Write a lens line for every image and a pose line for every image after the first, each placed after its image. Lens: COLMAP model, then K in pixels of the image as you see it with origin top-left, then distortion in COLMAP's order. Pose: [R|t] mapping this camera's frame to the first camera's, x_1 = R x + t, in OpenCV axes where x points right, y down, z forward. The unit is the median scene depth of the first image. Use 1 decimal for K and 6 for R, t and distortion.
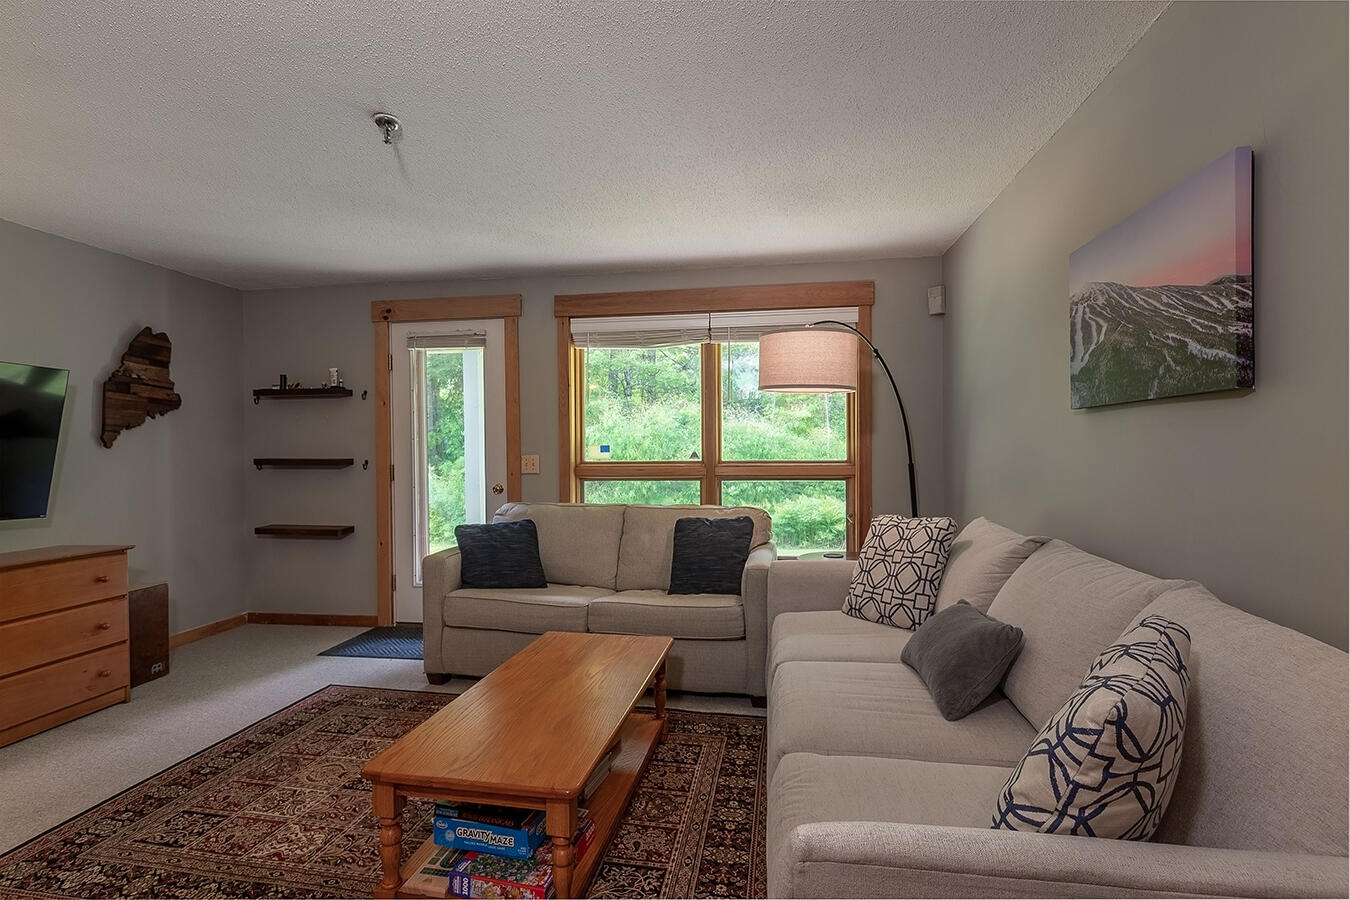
lens RADIAL K [[651.5, 0, 671.9], [0, 651.5, 451.6], [0, 0, 1]] dist [0.001005, 0.002257]
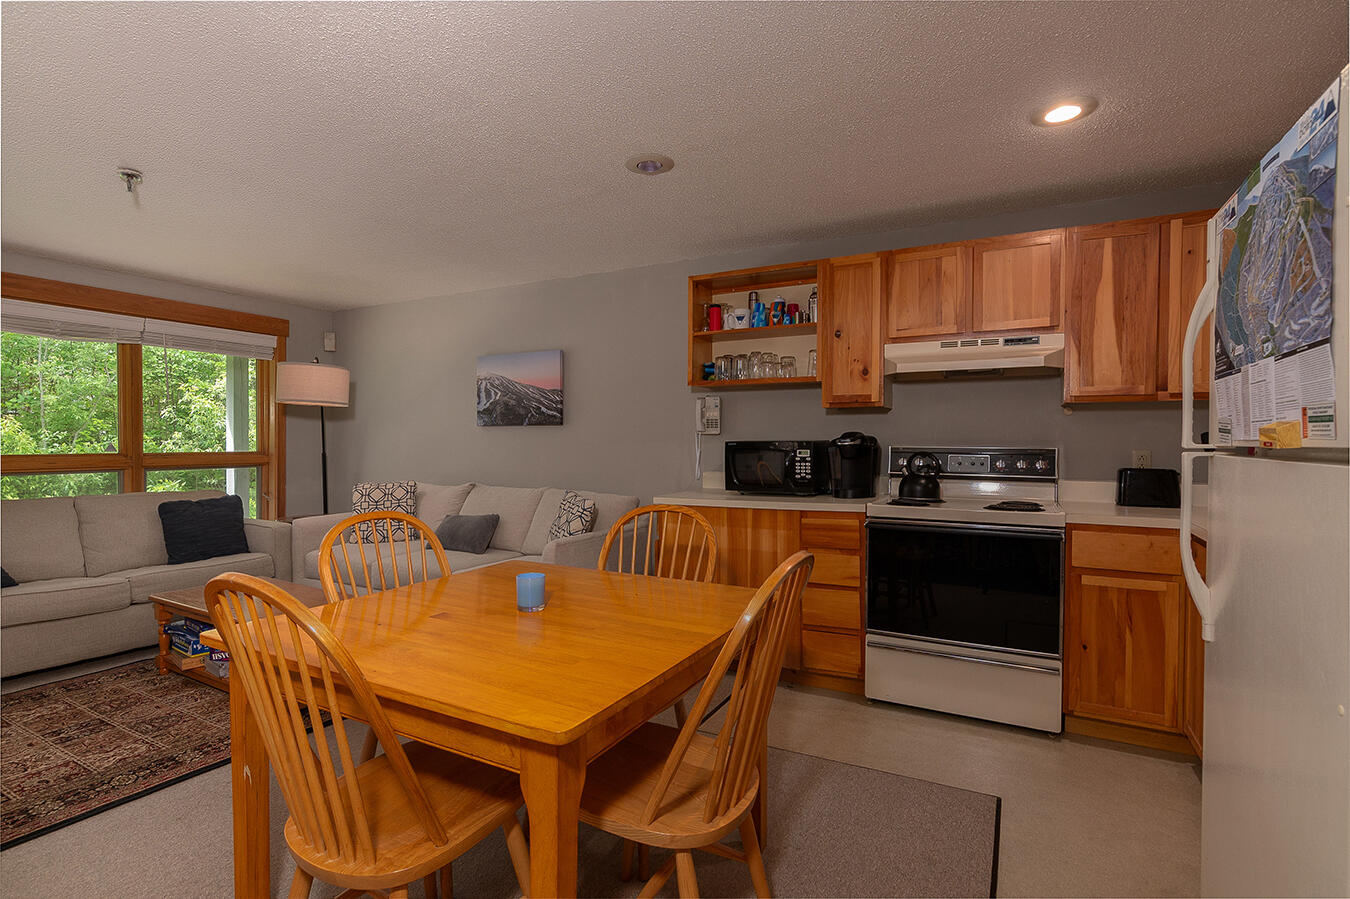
lens RADIAL K [[651.5, 0, 669.4], [0, 651.5, 452.0], [0, 0, 1]] dist [0.001005, 0.002257]
pose [[0.340157, -0.007267, 0.940341, -0.795468], [-0.000085, 0.999970, 0.007758, 0.004410], [-0.940369, -0.002718, 0.340146, -0.240200]]
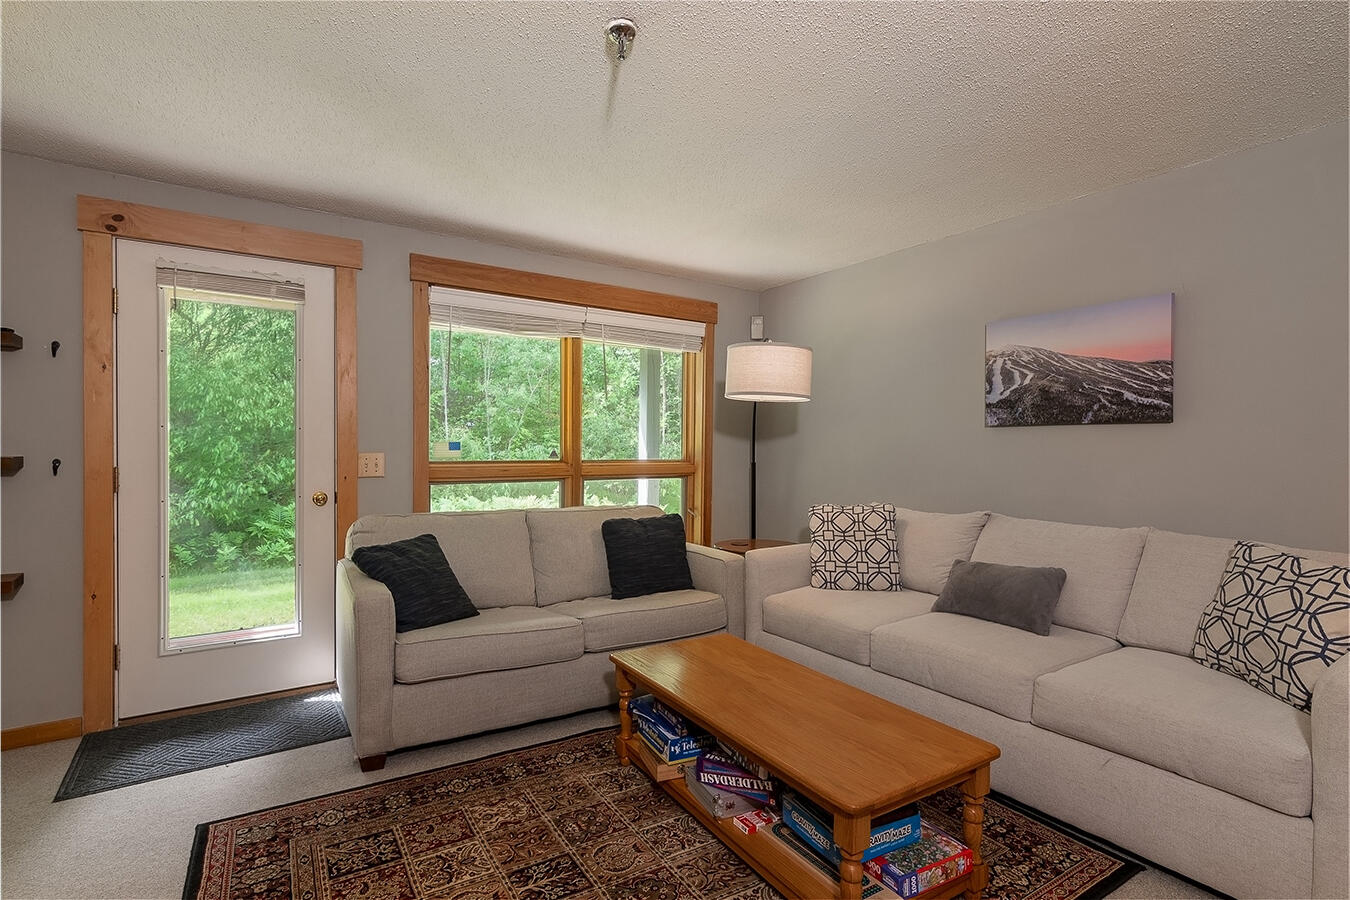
lens RADIAL K [[651.5, 0, 671.3], [0, 651.5, 452.3], [0, 0, 1]] dist [0.001005, 0.002257]
pose [[0.738041, 0.007933, 0.674709, -0.586703], [-0.009300, 0.999955, -0.001584, 0.003175], [-0.674692, -0.005106, 0.738082, 0.237708]]
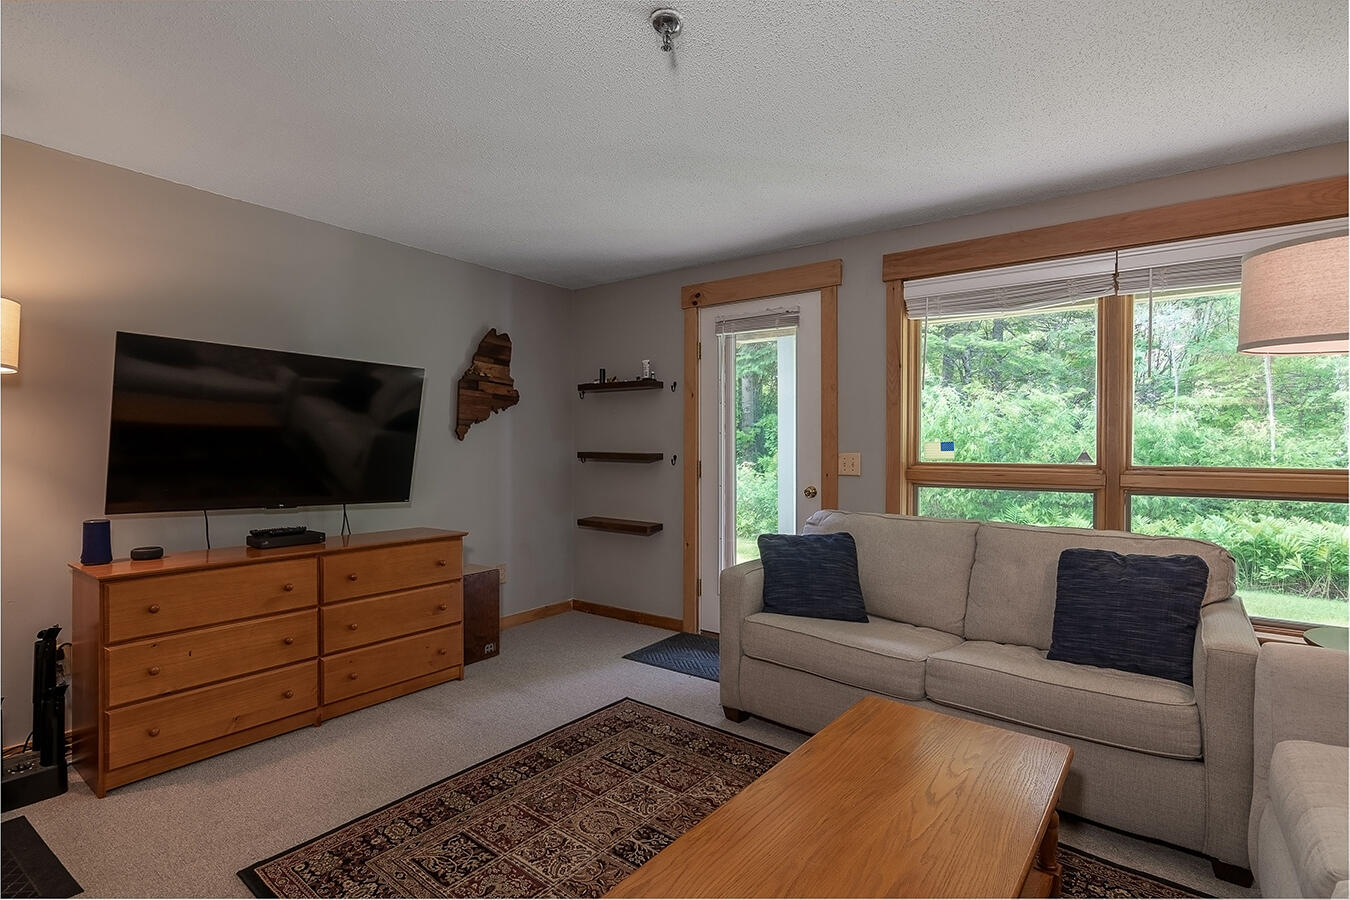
lens RADIAL K [[651.5, 0, 670.5], [0, 651.5, 450.8], [0, 0, 1]] dist [0.001005, 0.002257]
pose [[0.884312, 0.015205, -0.466648, -0.040459], [-0.013125, 0.999884, 0.007707, -0.000642], [0.466712, -0.000690, 0.884409, 0.201784]]
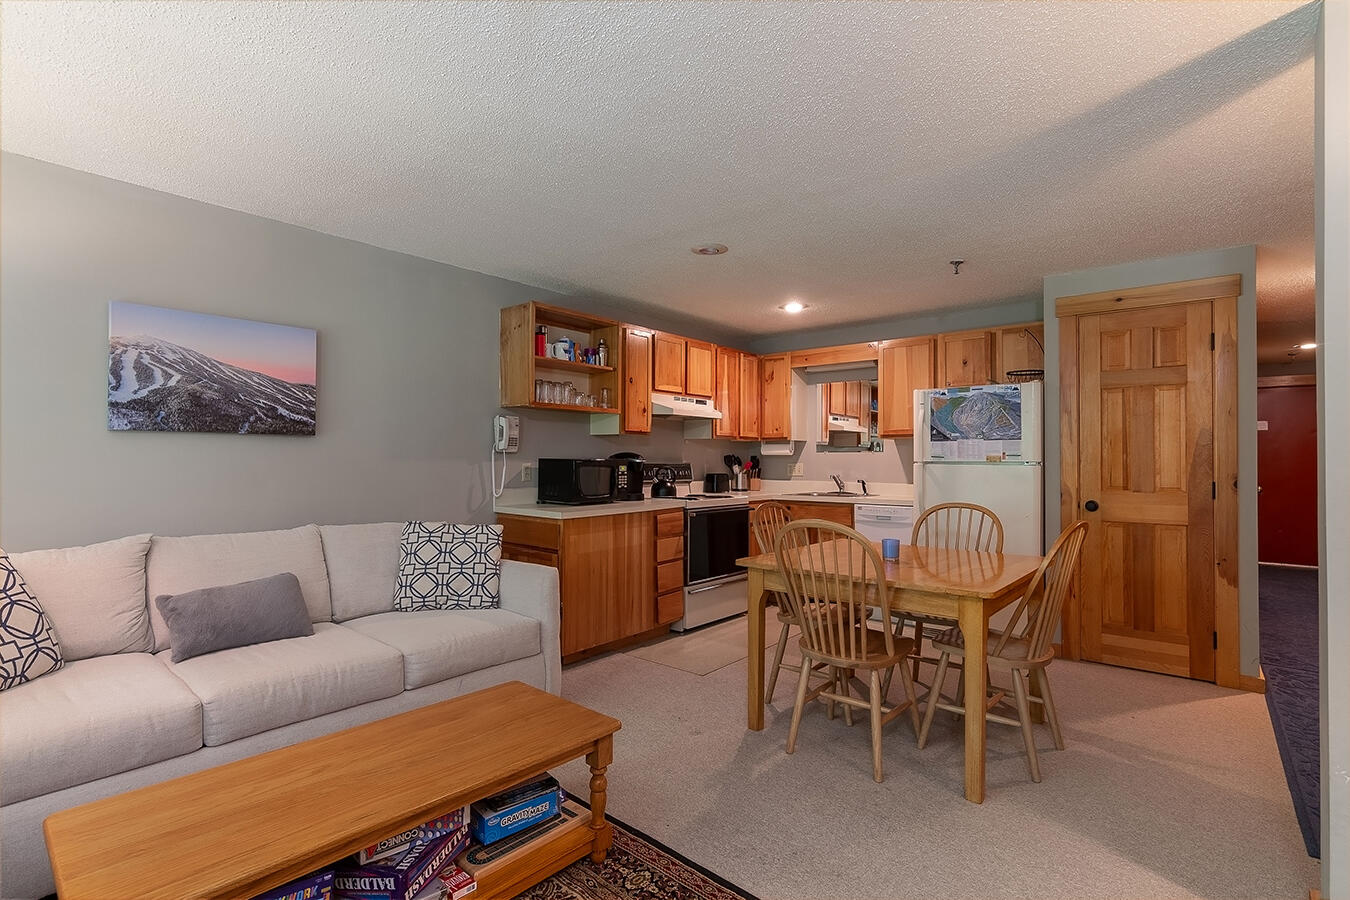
lens RADIAL K [[651.5, 0, 667.8], [0, 651.5, 452.5], [0, 0, 1]] dist [0.001005, 0.002257]
pose [[-0.850103, 0.011442, 0.526492, -0.556871], [0.006141, 0.999911, -0.011816, -0.001744], [-0.526580, -0.006812, -0.850098, 0.926199]]
